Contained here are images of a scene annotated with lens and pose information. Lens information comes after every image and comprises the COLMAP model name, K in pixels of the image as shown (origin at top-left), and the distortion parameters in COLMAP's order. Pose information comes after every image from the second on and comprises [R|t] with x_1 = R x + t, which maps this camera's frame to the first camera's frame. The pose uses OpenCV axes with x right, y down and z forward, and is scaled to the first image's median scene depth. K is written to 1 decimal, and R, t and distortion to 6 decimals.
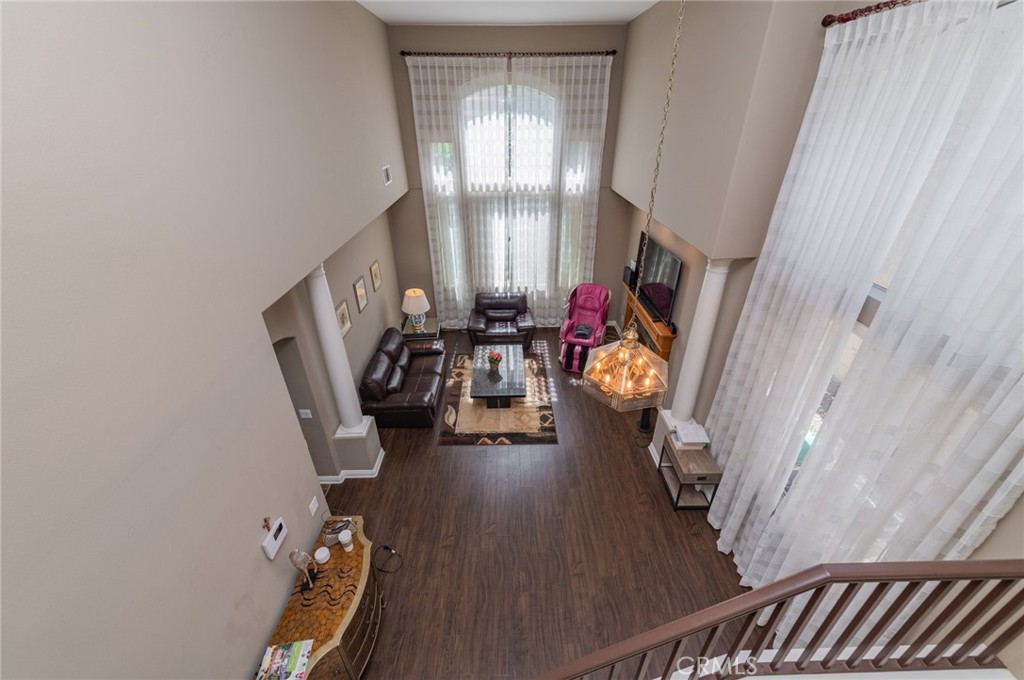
lens RADIAL K [[402.5, 0, 510.2], [0, 402.5, 335.1], [0, 0, 1]] dist [0.013350, -0.002955]
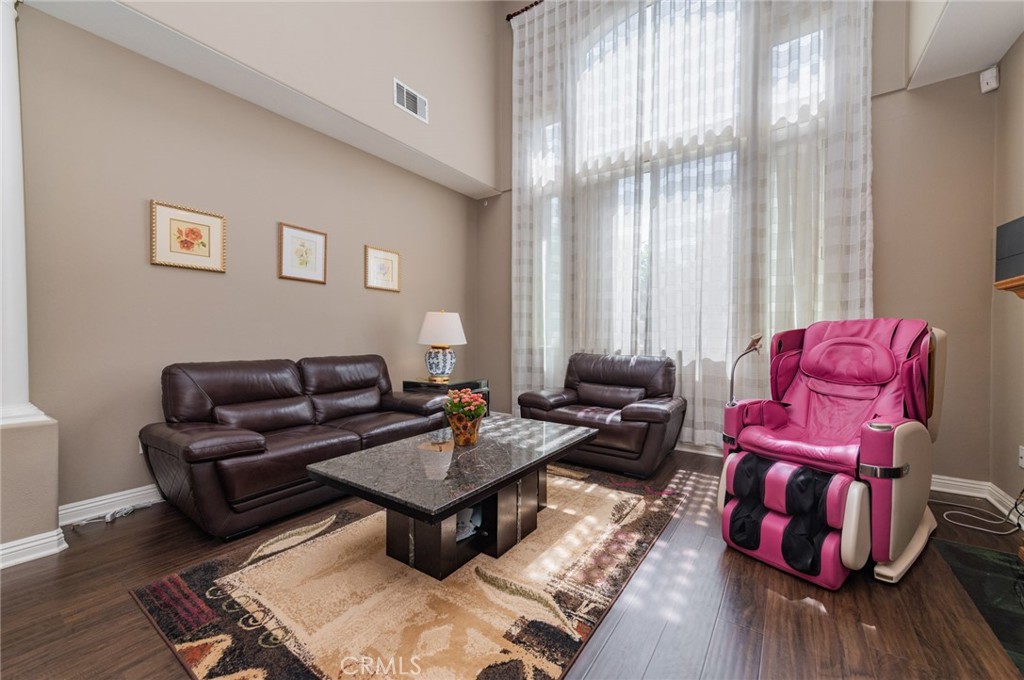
lens RADIAL K [[402.5, 0, 519.5], [0, 402.5, 336.7], [0, 0, 1]] dist [0.013350, -0.002955]
pose [[0.813233, 0.010024, -0.581852, 0.179280], [-0.295154, 0.868810, -0.397559, 0.114624], [0.501533, 0.495044, 0.709504, 0.662930]]
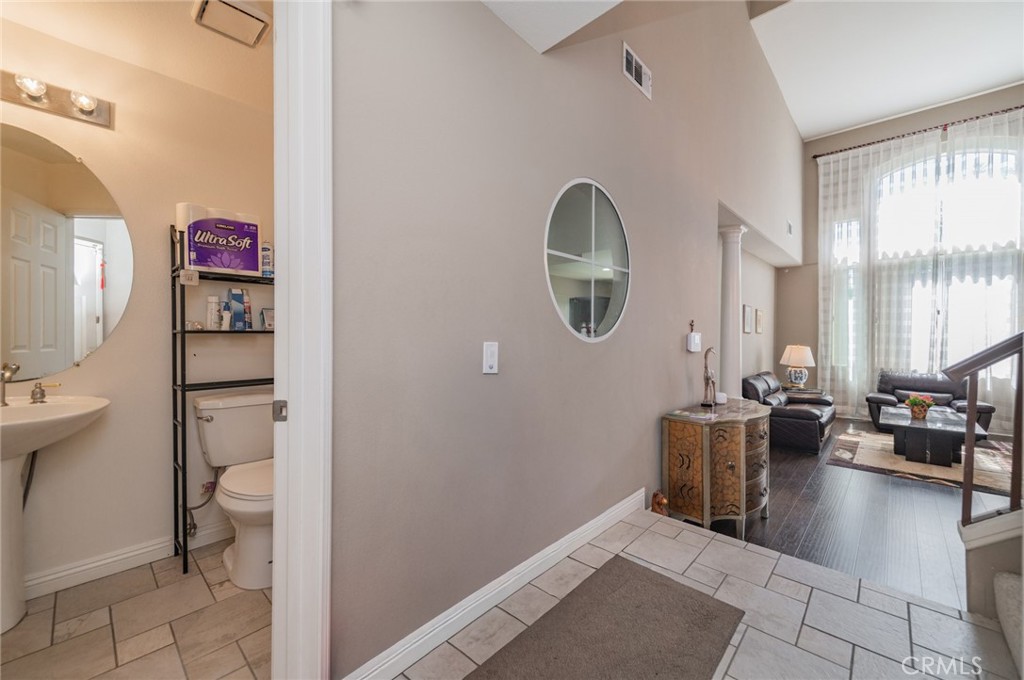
lens RADIAL K [[402.5, 0, 510.0], [0, 402.5, 338.8], [0, 0, 1]] dist [0.013350, -0.002955]
pose [[0.713834, 0.014964, -0.700155, -0.049346], [-0.348315, 0.874927, -0.336421, 0.444455], [0.607550, 0.484023, 0.629765, -0.051357]]
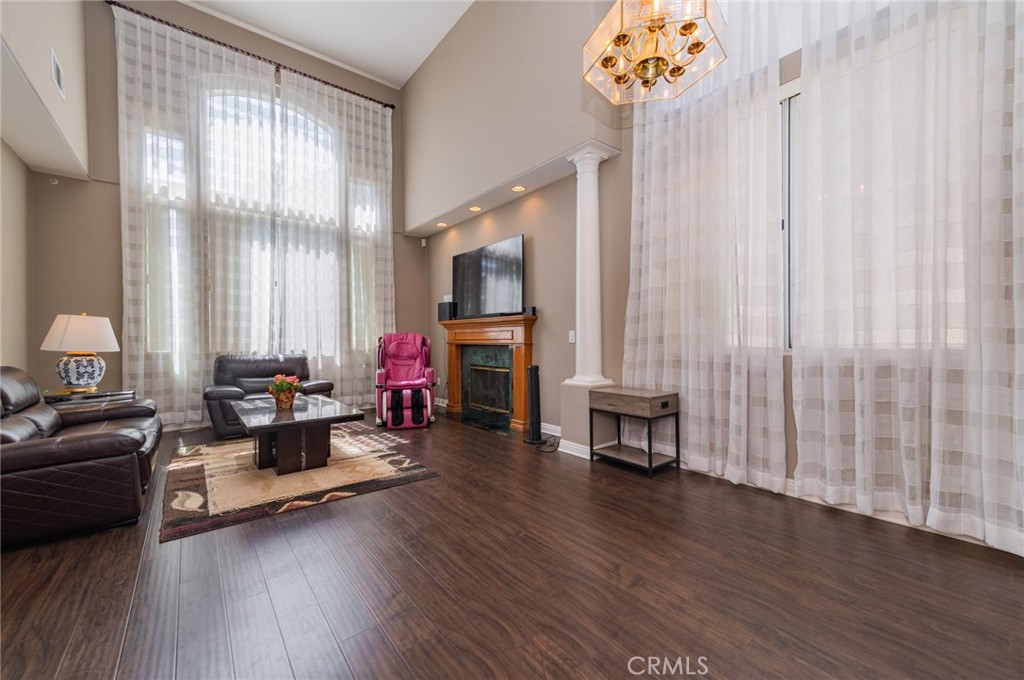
lens RADIAL K [[402.5, 0, 508.0], [0, 402.5, 340.9], [0, 0, 1]] dist [0.013350, -0.002955]
pose [[0.795315, 0.001964, 0.606193, -0.120244], [0.296633, 0.870831, -0.391998, 0.282302], [-0.528662, 0.491579, 0.692002, 0.364305]]
